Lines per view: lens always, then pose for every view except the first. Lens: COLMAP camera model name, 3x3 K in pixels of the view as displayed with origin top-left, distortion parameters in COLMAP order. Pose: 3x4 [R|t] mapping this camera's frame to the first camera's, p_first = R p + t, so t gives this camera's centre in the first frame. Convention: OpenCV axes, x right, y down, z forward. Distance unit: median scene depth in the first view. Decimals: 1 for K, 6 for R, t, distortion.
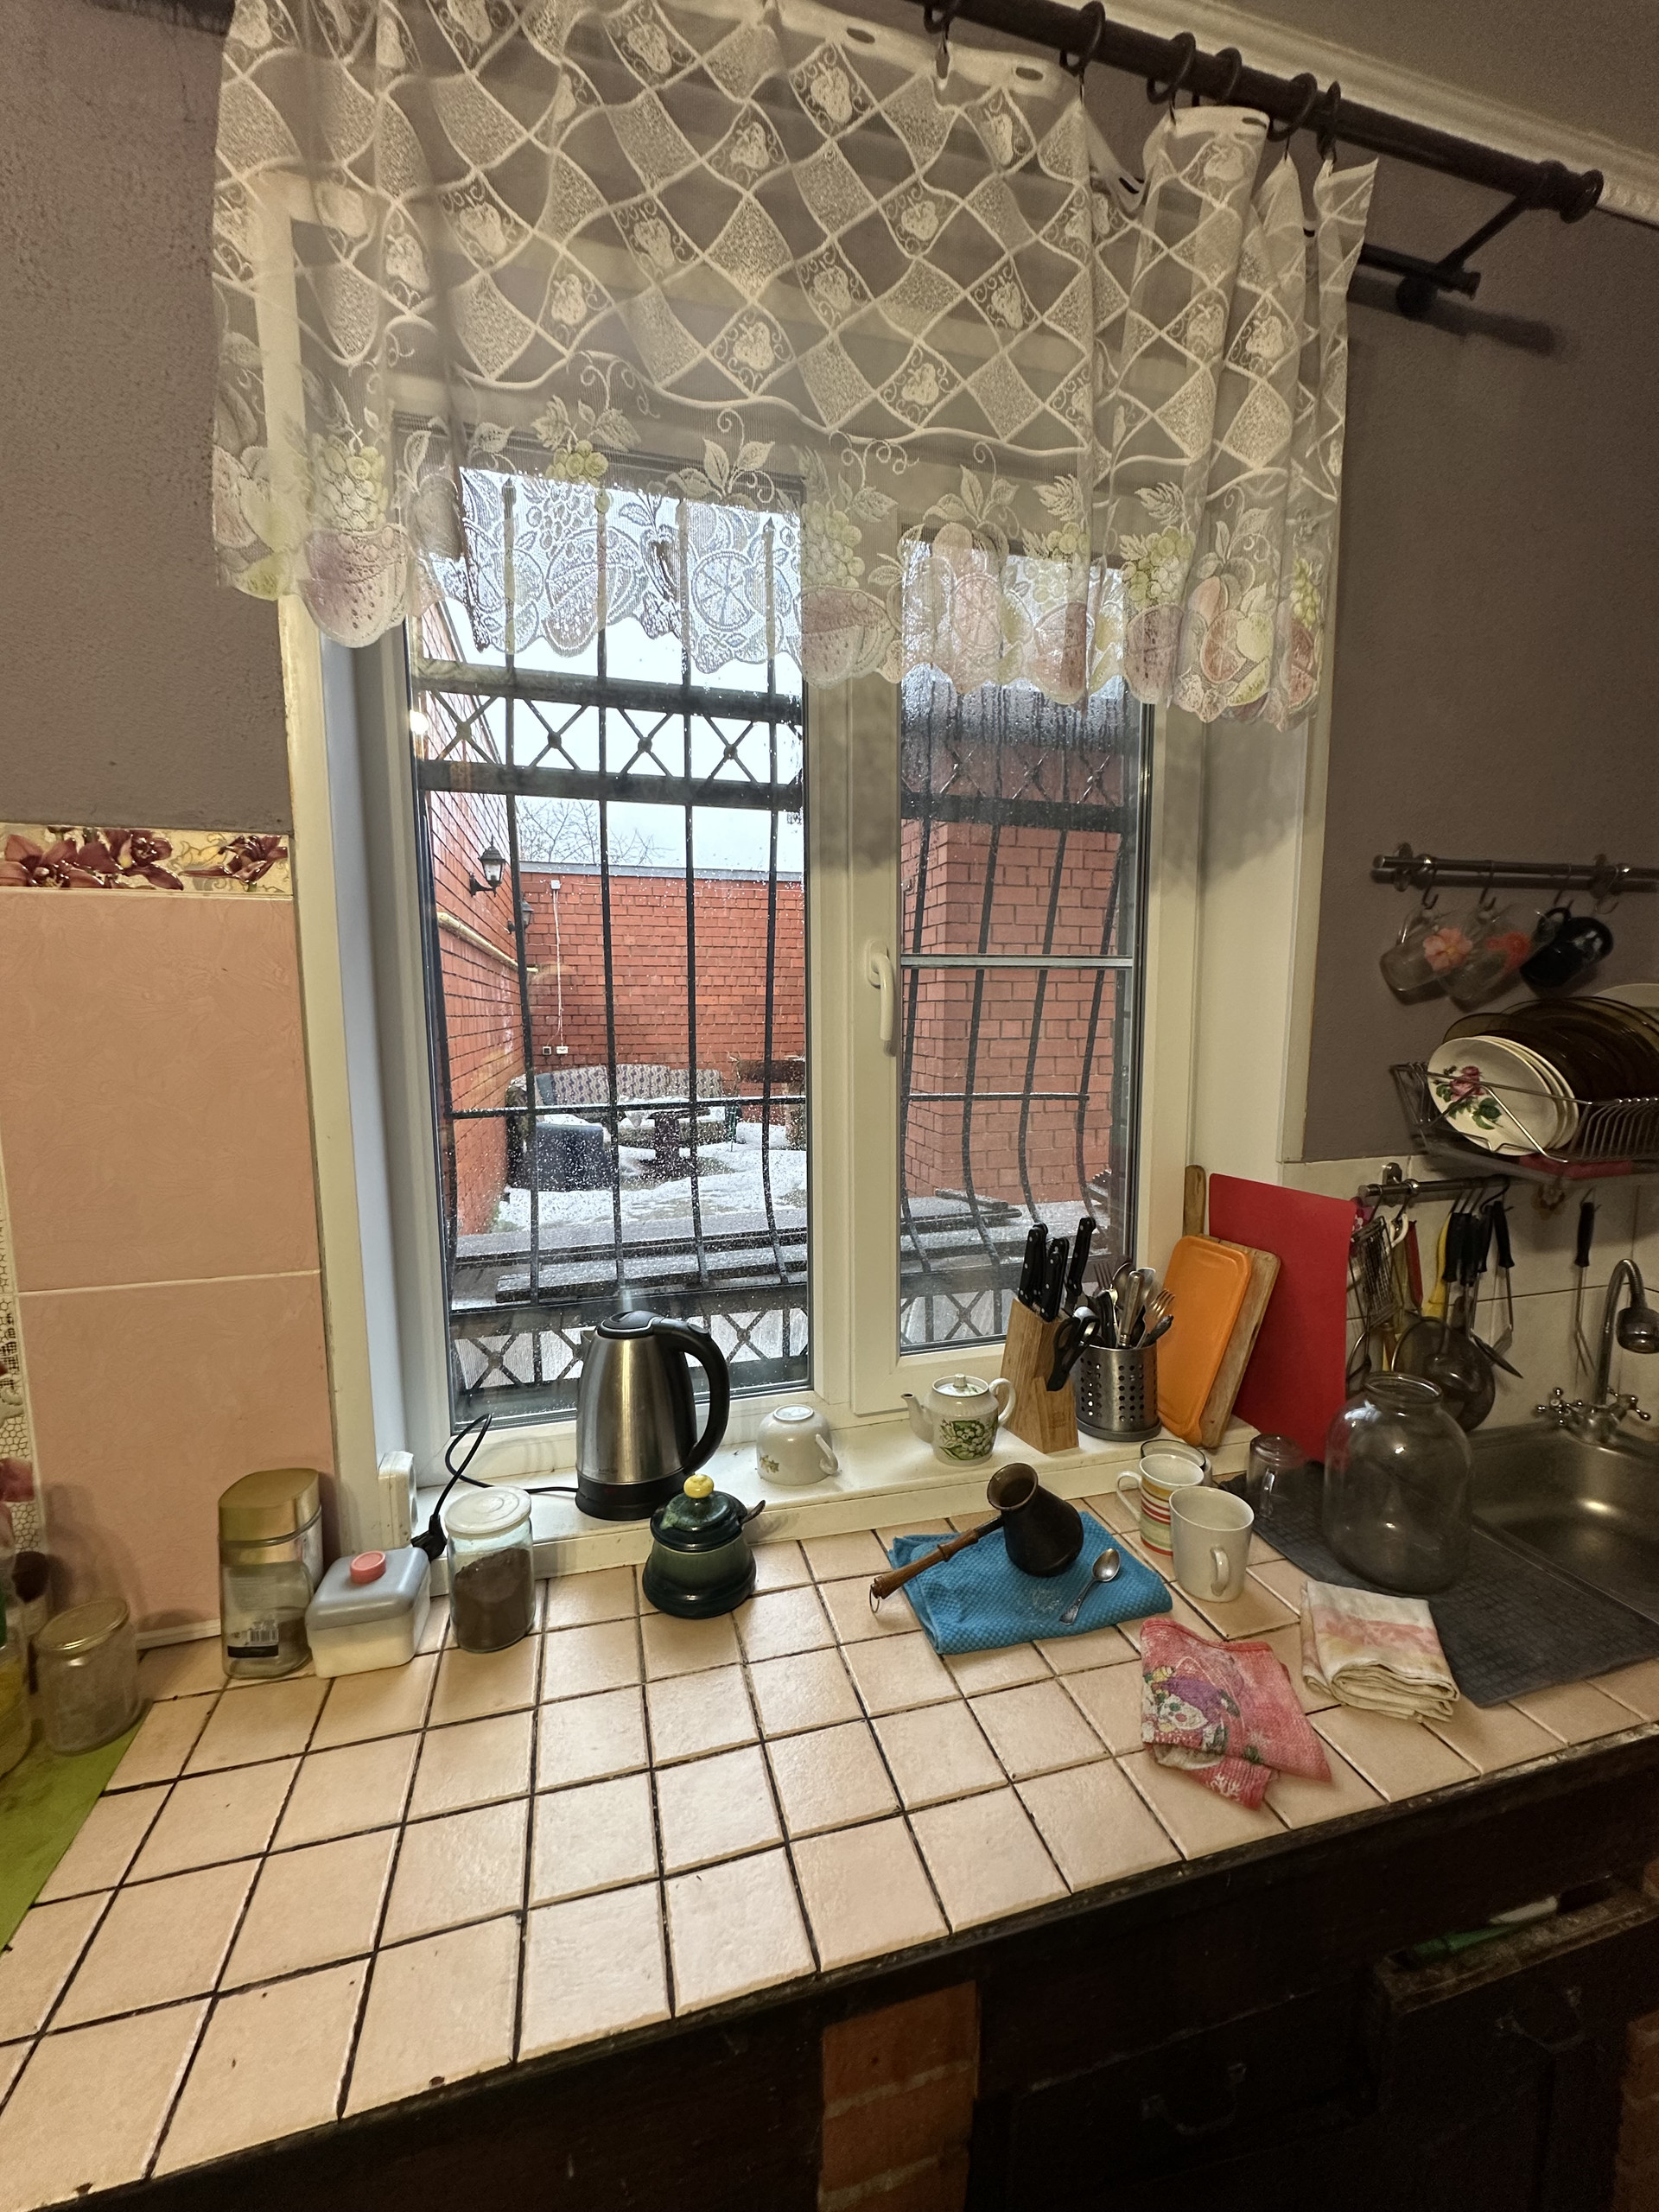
lens RADIAL K [[878.8, 0, 832.1], [0, 878.8, 1106.6], [0, 0, 1]] dist [-0.001706, -0.000287]
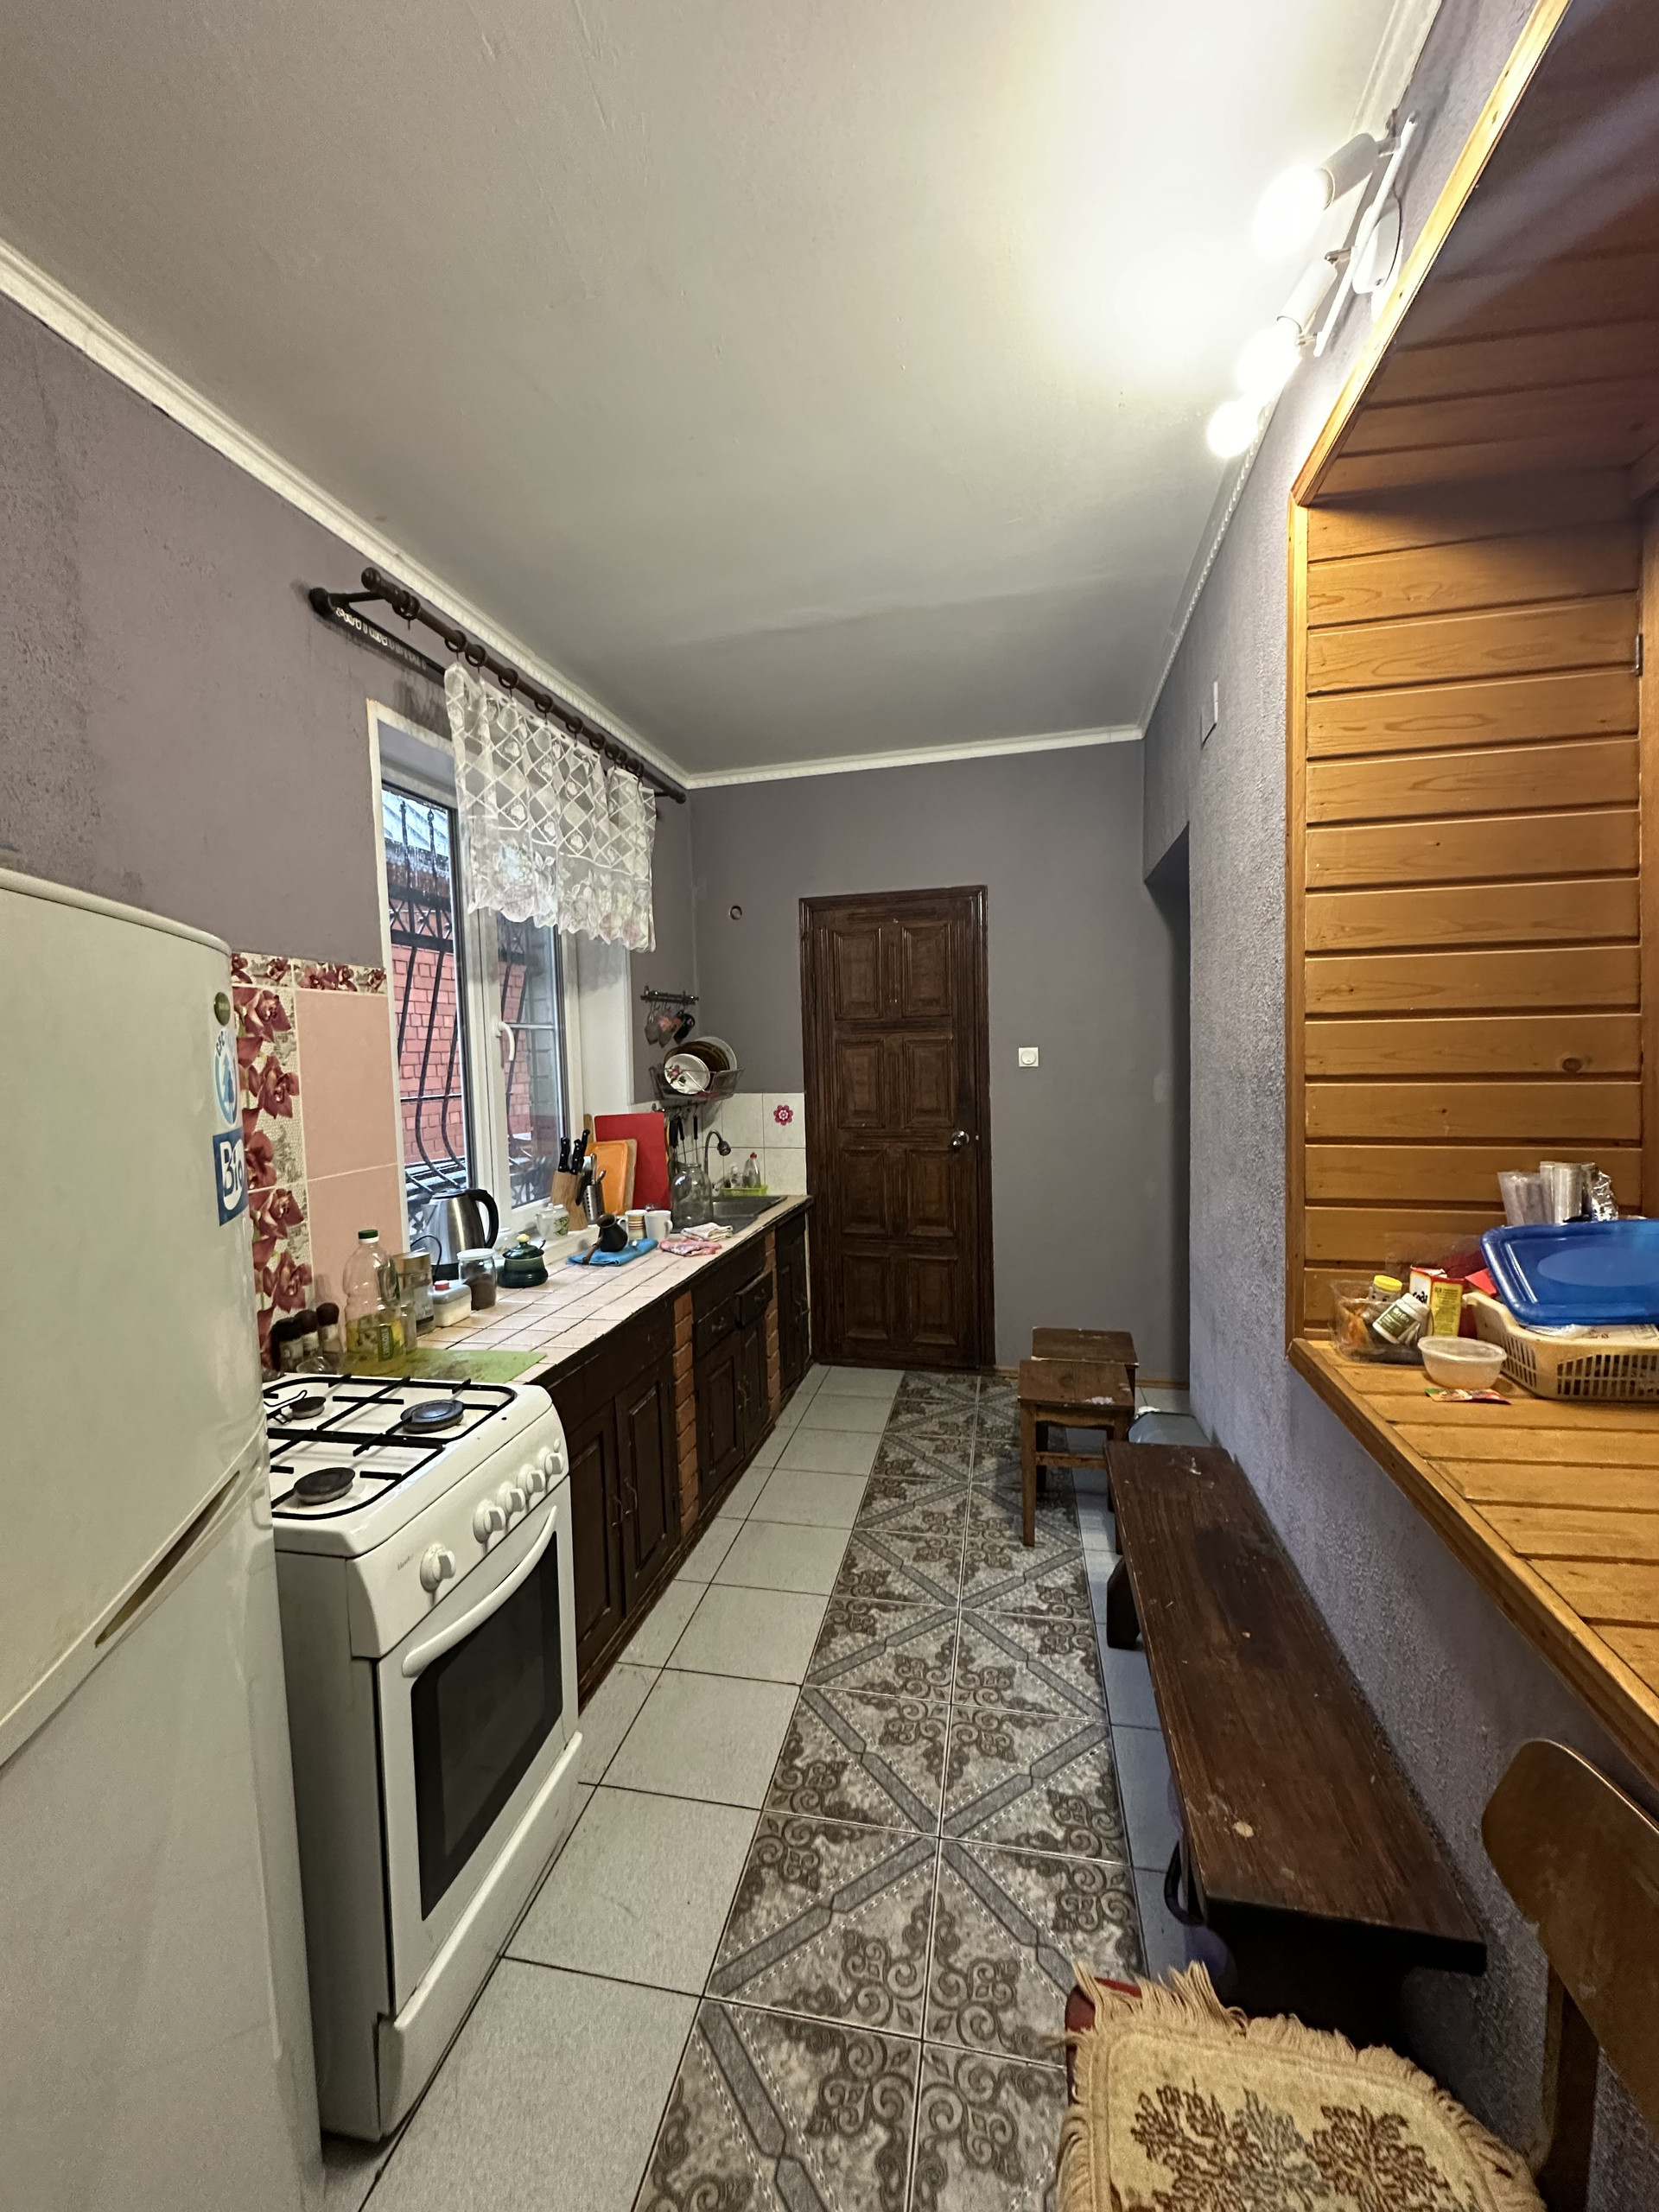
lens RADIAL K [[878.8, 0, 832.1], [0, 878.8, 1106.6], [0, 0, 1]] dist [-0.001706, -0.000287]
pose [[0.467622, -0.063647, 0.881634, -1.600674], [0.116511, 0.993140, 0.009899, 0.120898], [-0.876216, 0.098091, 0.471829, -0.806502]]
